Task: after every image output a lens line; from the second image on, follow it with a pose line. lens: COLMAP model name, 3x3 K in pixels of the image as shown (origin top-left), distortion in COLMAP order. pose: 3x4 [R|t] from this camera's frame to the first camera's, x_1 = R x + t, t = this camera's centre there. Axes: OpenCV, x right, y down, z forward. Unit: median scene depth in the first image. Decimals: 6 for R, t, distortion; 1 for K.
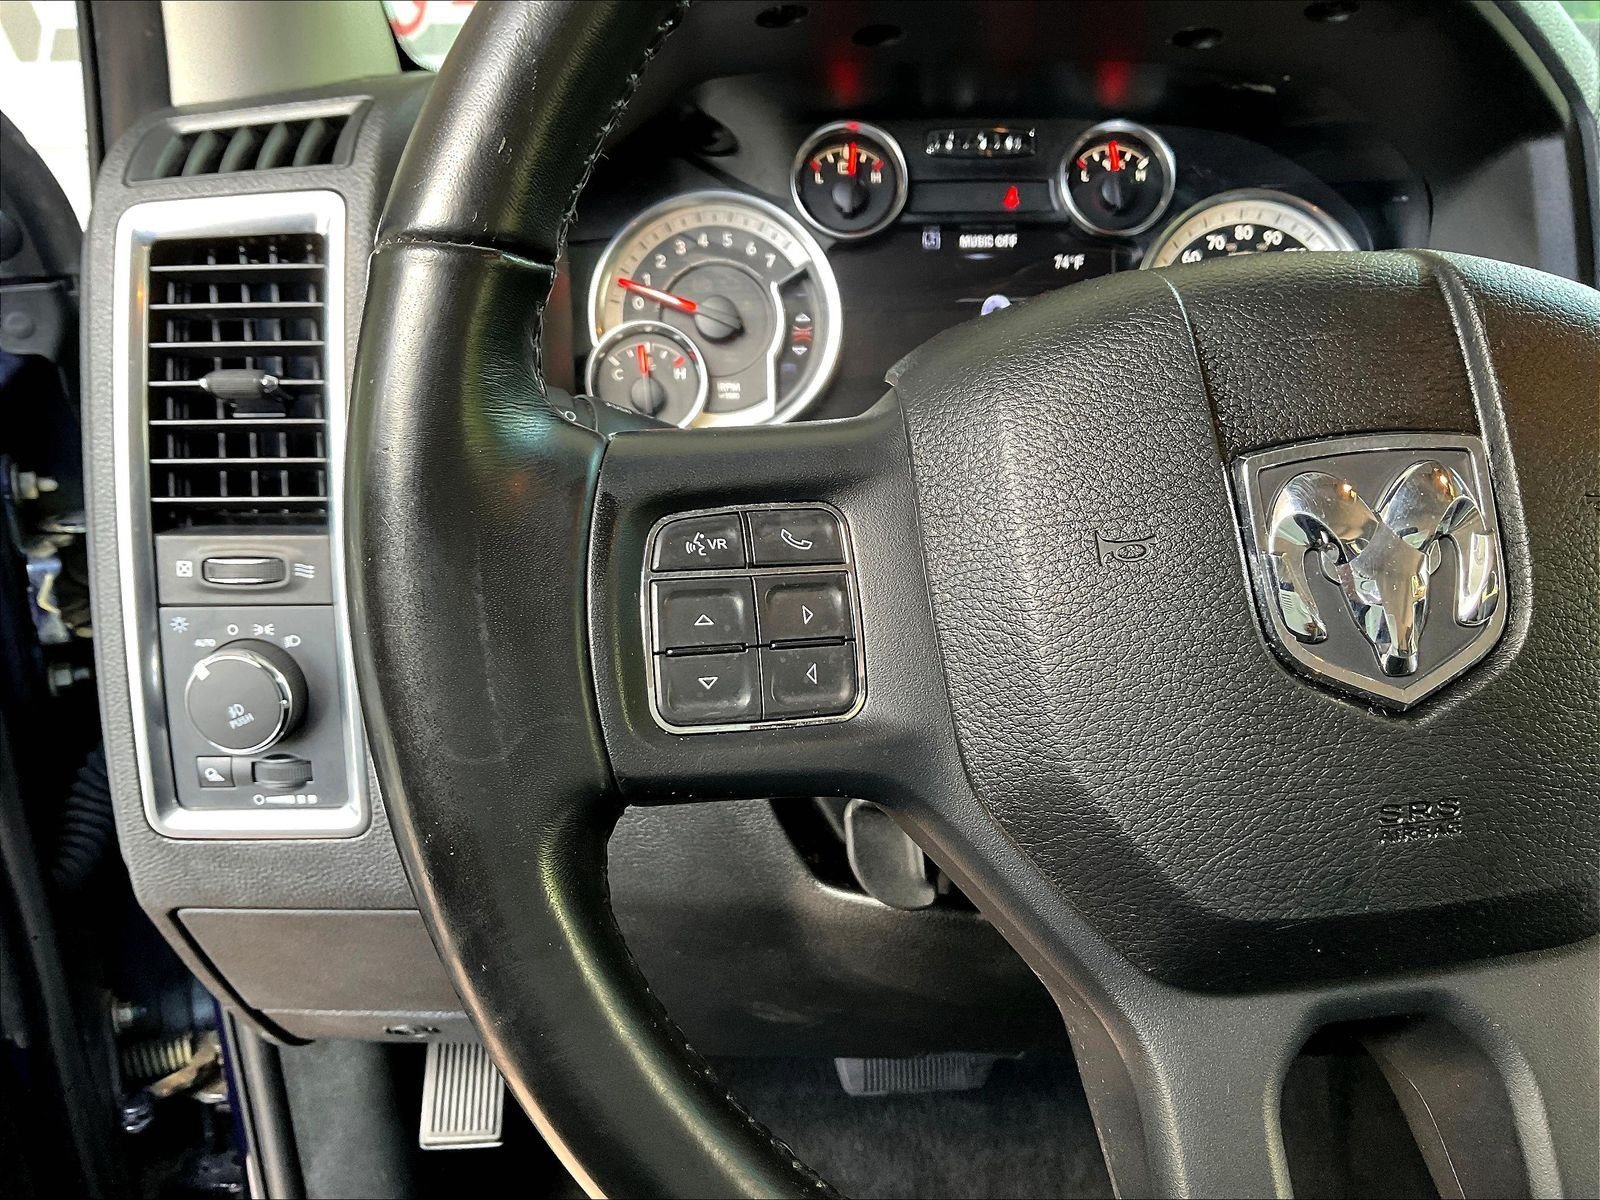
lens RADIAL K [[1352.9, 0, 800.0], [0, 1352.9, 600.0], [0, 0, 1]] dist [0.146862, -0.305822]
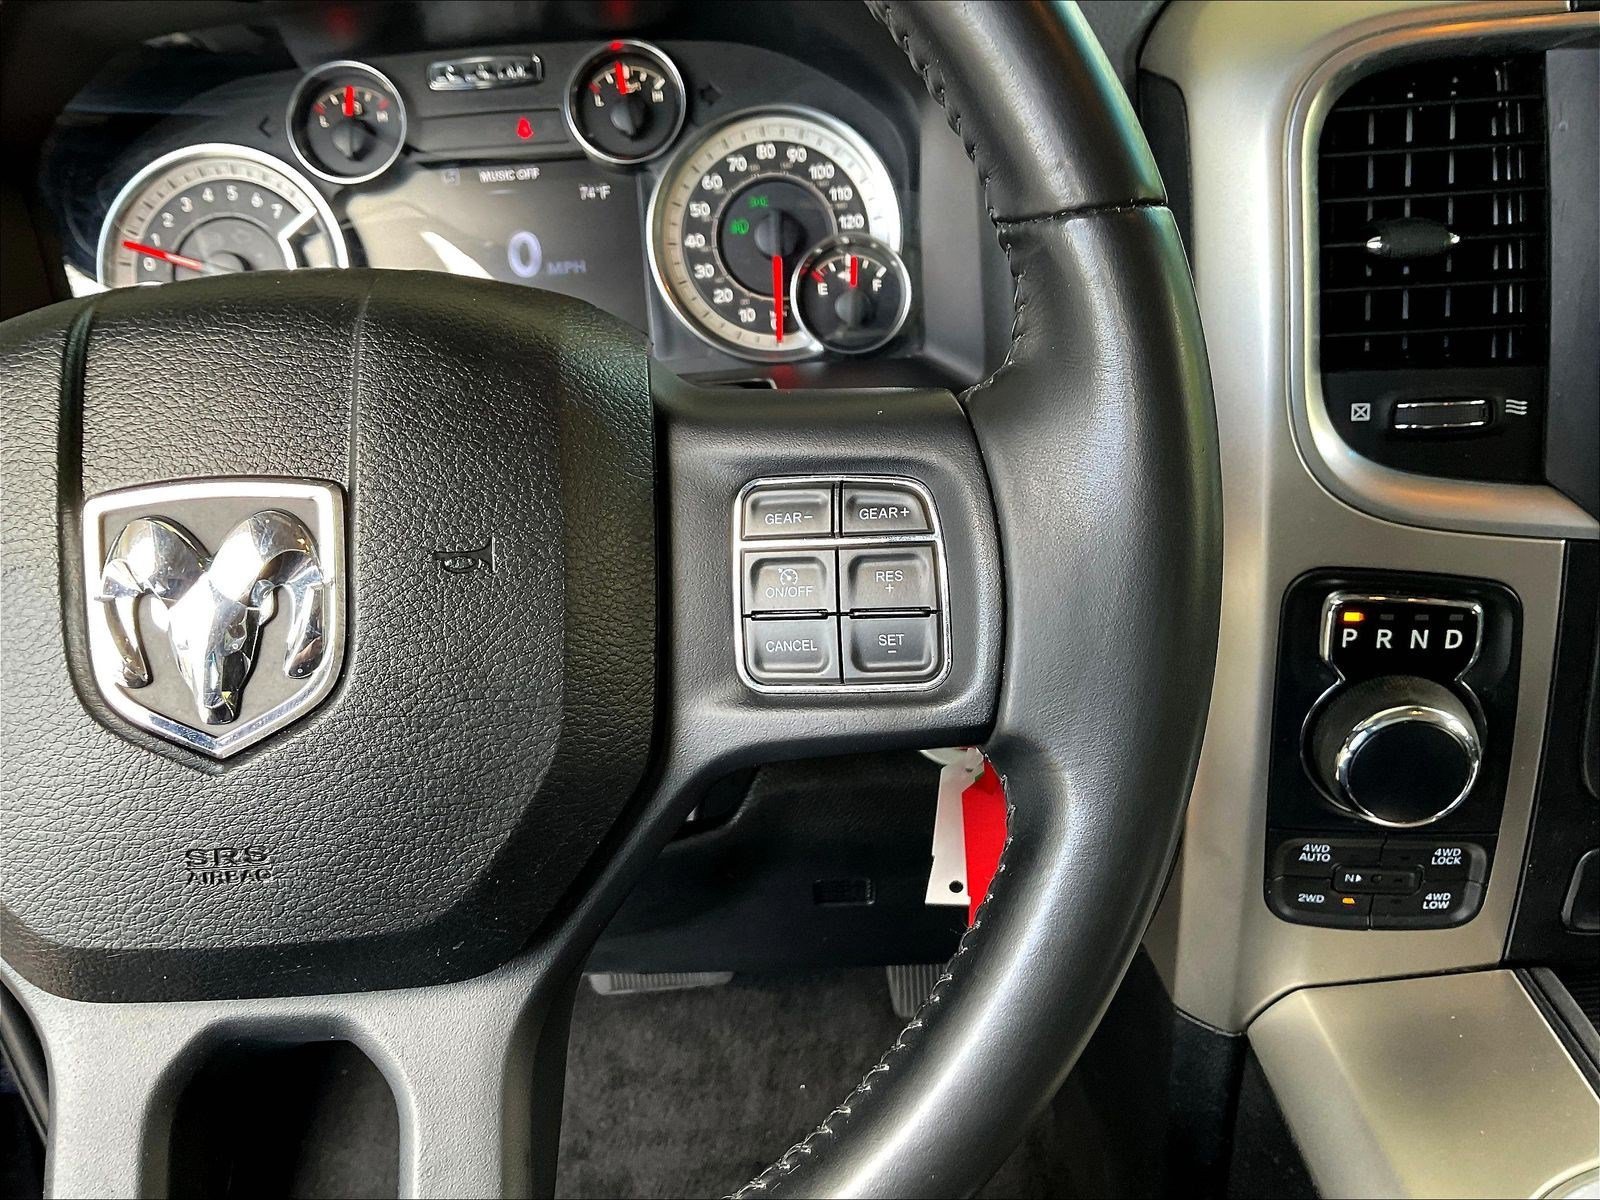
lens RADIAL K [[1352.9, 0, 800.0], [0, 1352.9, 600.0], [0, 0, 1]] dist [0.146862, -0.305822]
pose [[0.995586, -0.041695, -0.084084, 0.415457], [0.050168, 0.993589, 0.101309, -0.050986], [0.079321, -0.105080, 0.991295, 0.017208]]
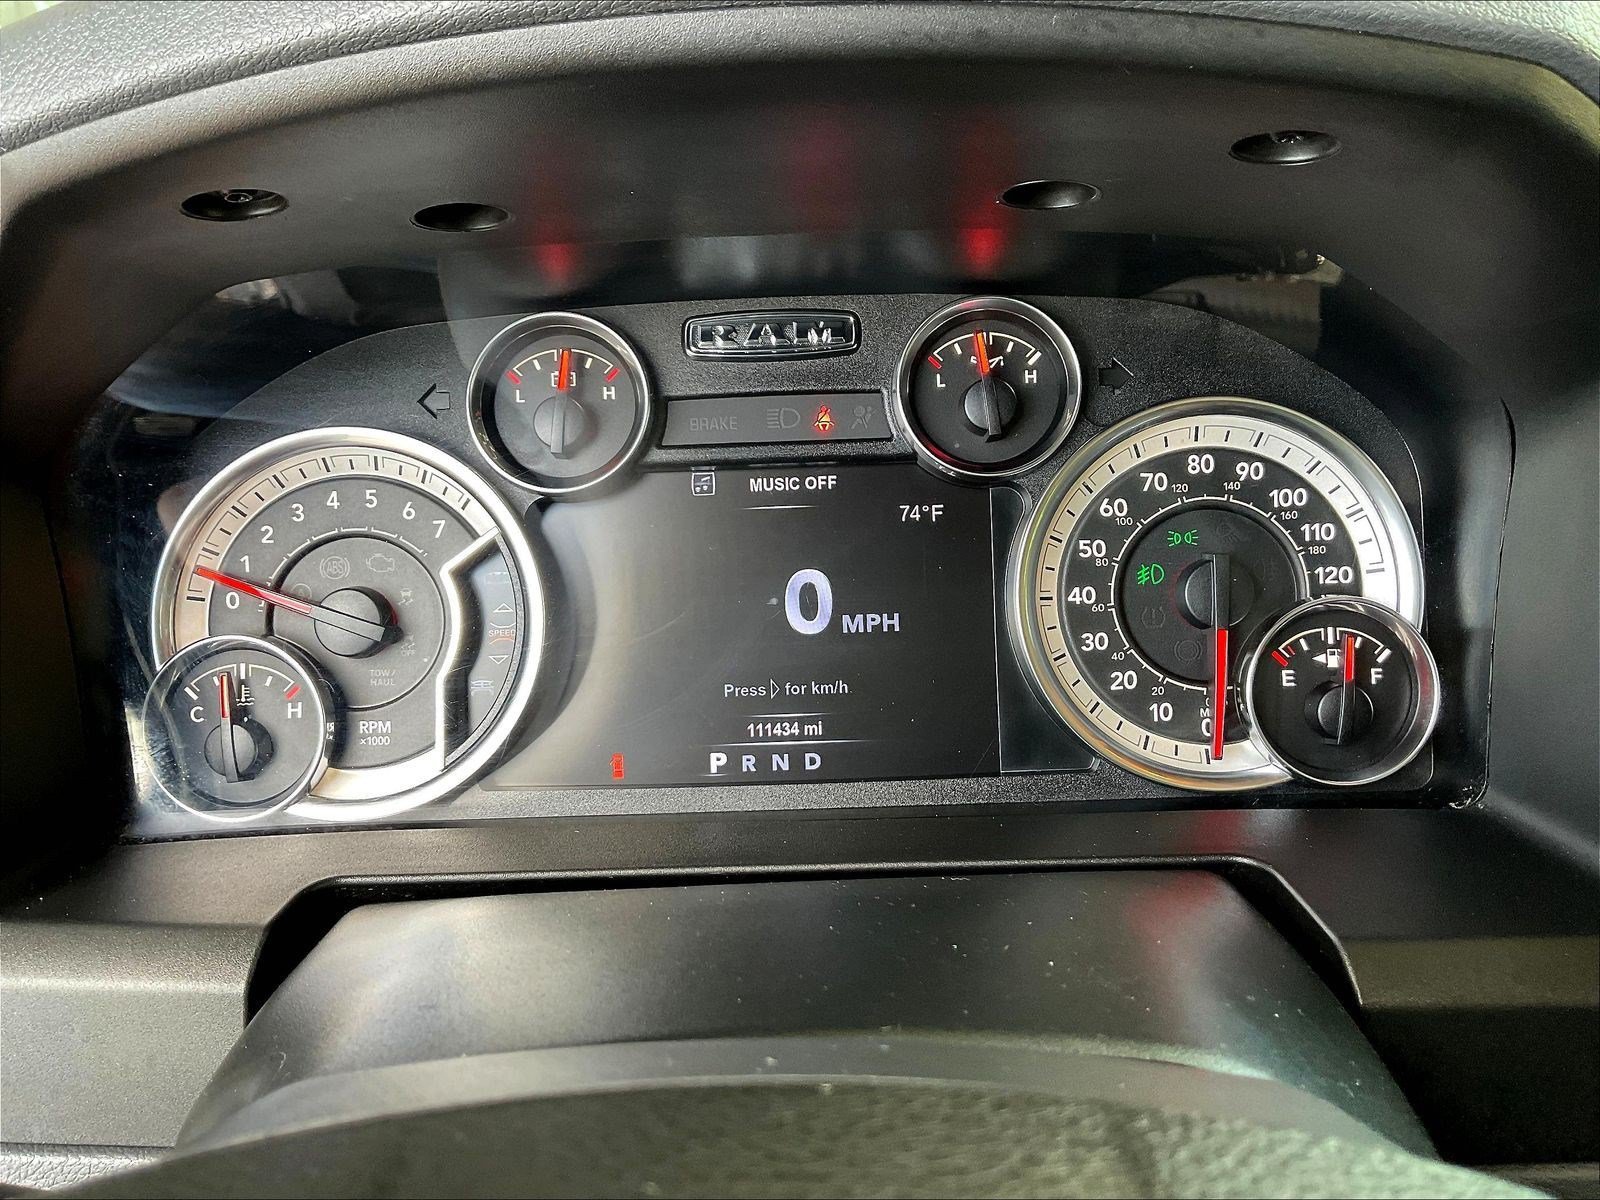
lens RADIAL K [[1352.9, 0, 800.0], [0, 1352.9, 600.0], [0, 0, 1]] dist [0.146862, -0.305822]
pose [[0.995404, -0.012337, -0.094971, 0.201871], [0.011339, 0.999875, -0.011043, -0.202127], [0.095095, 0.009916, 0.995419, 0.372536]]
